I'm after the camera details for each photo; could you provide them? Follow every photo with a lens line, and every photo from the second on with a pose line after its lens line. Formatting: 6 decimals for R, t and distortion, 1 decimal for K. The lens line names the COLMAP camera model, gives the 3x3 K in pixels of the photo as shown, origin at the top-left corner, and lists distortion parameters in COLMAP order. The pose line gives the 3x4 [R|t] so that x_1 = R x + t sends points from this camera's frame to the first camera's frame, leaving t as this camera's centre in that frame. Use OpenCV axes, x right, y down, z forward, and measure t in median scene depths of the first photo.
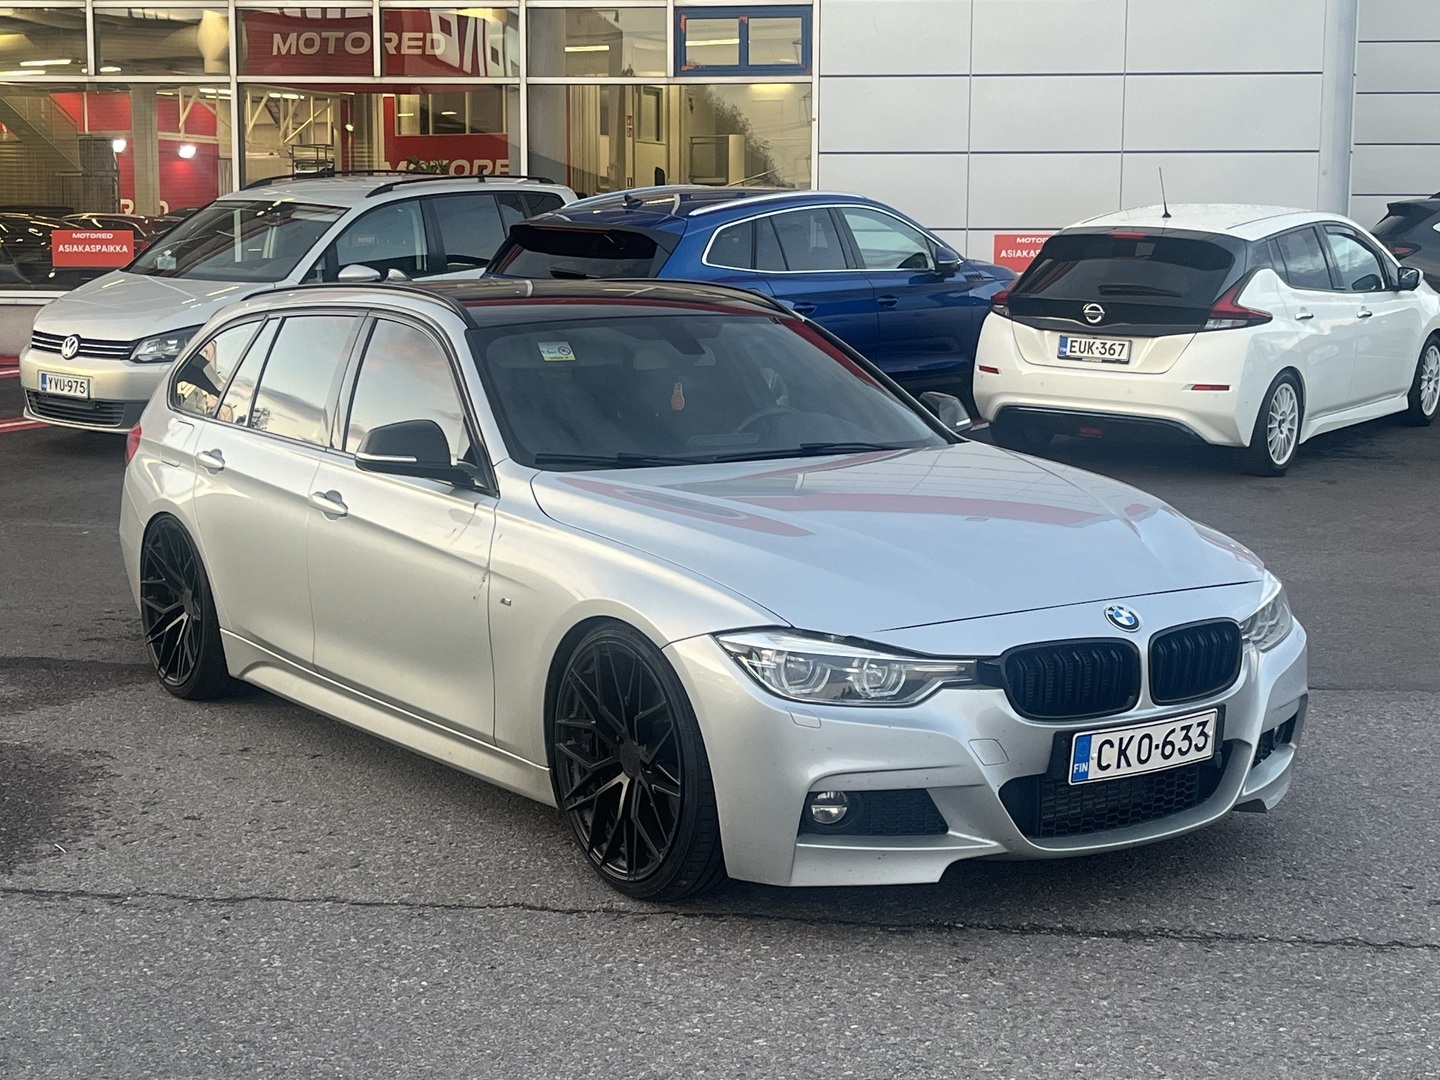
lens RADIAL K [[2115.2, 0, 719.4], [0, 2115.2, 543.4], [0, 0, 1]] dist [0.058397, 0.000000]
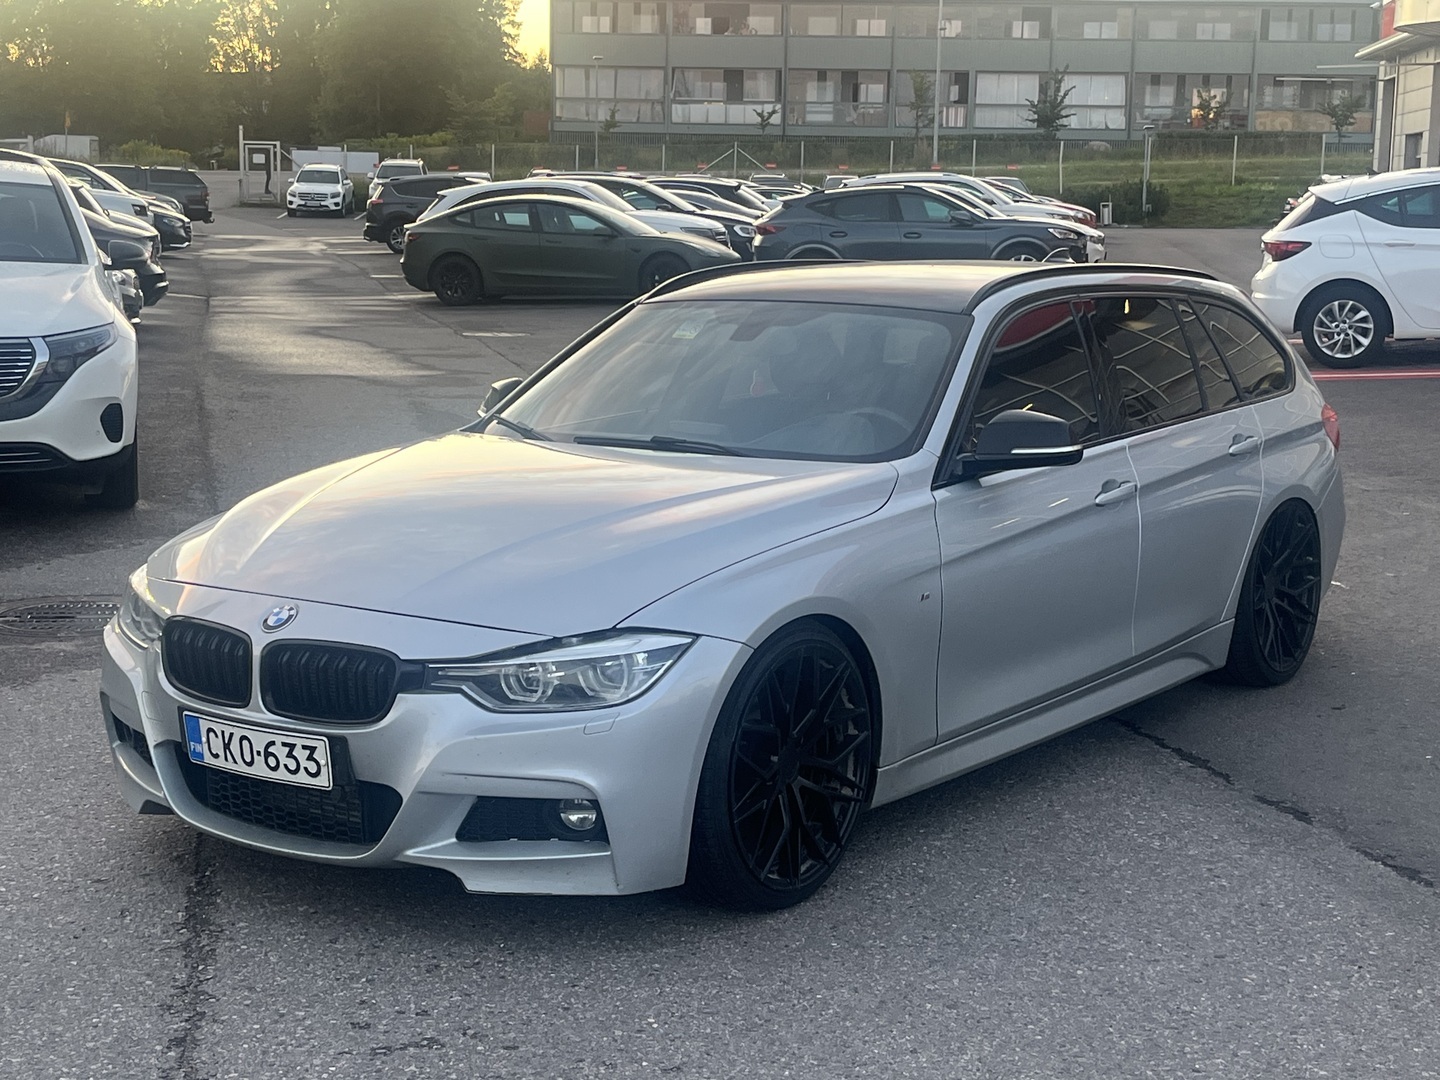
lens RADIAL K [[2115.2, 0, 757.2], [0, 2115.2, 515.2], [0, 0, 1]] dist [0.058397, 0.000000]
pose [[0.378184, 0.137319, -0.915489, 1.169769], [-0.133379, 0.986701, 0.092903, -0.132859], [0.916072, 0.086973, 0.391470, 0.819939]]
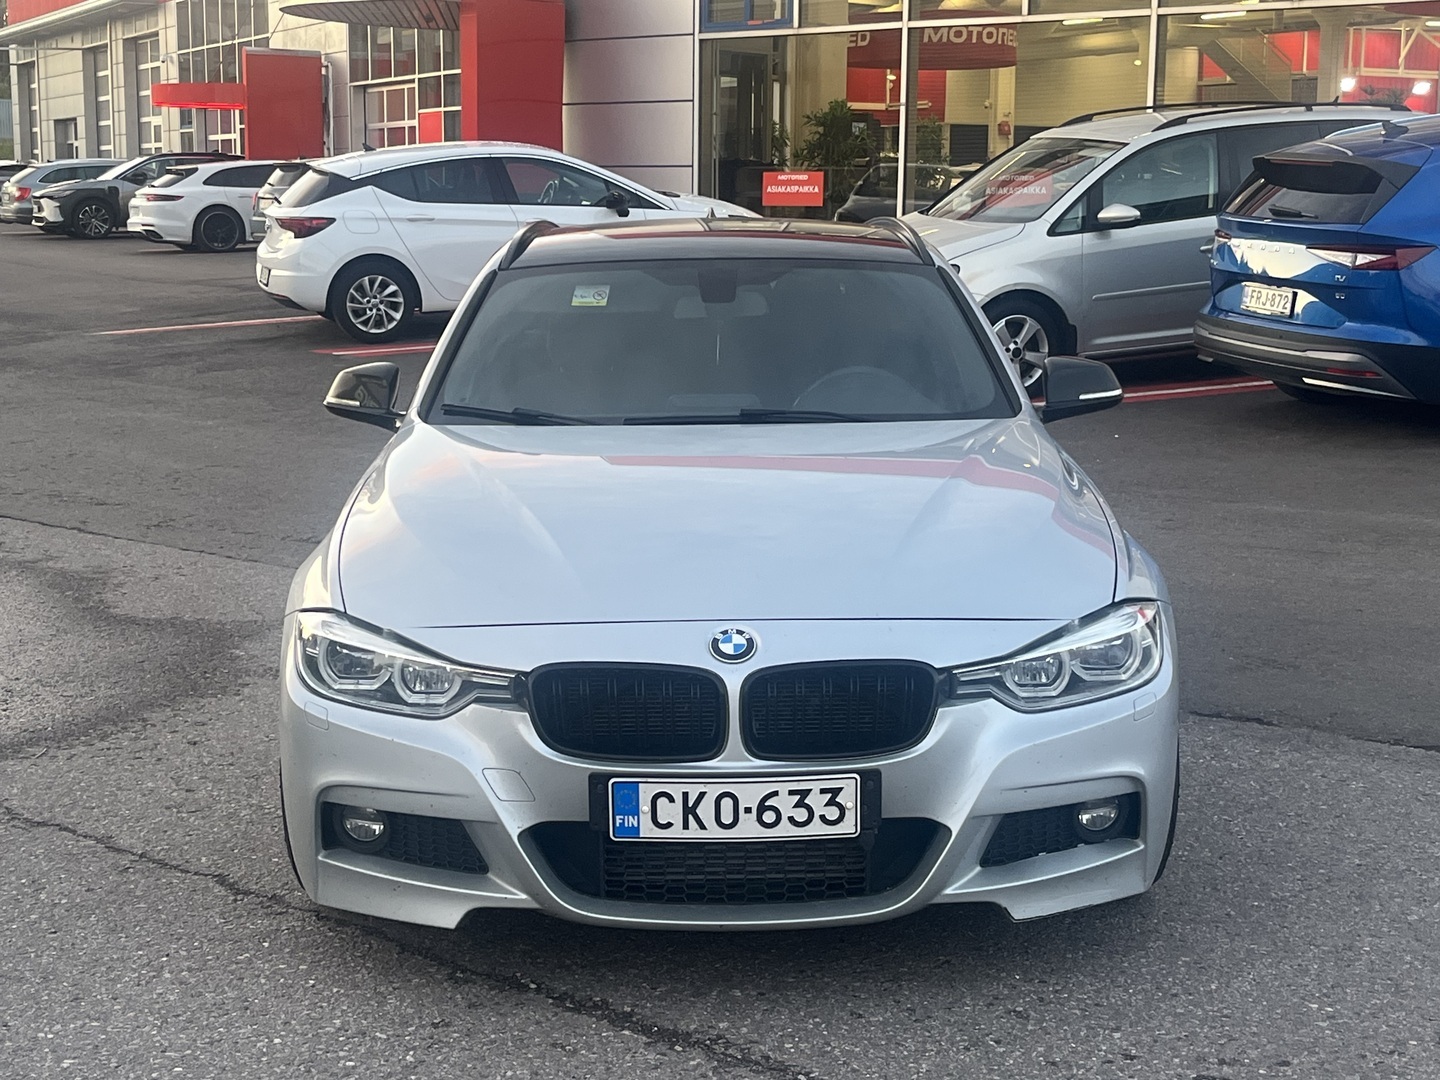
lens RADIAL K [[2115.2, 0, 716.7], [0, 2115.2, 536.3], [0, 0, 1]] dist [0.058397, 0.000000]
pose [[0.841941, 0.082951, -0.533156, 0.609972], [-0.070163, 0.996554, 0.044250, -0.040350], [0.534989, 0.000152, 0.844859, 0.326691]]
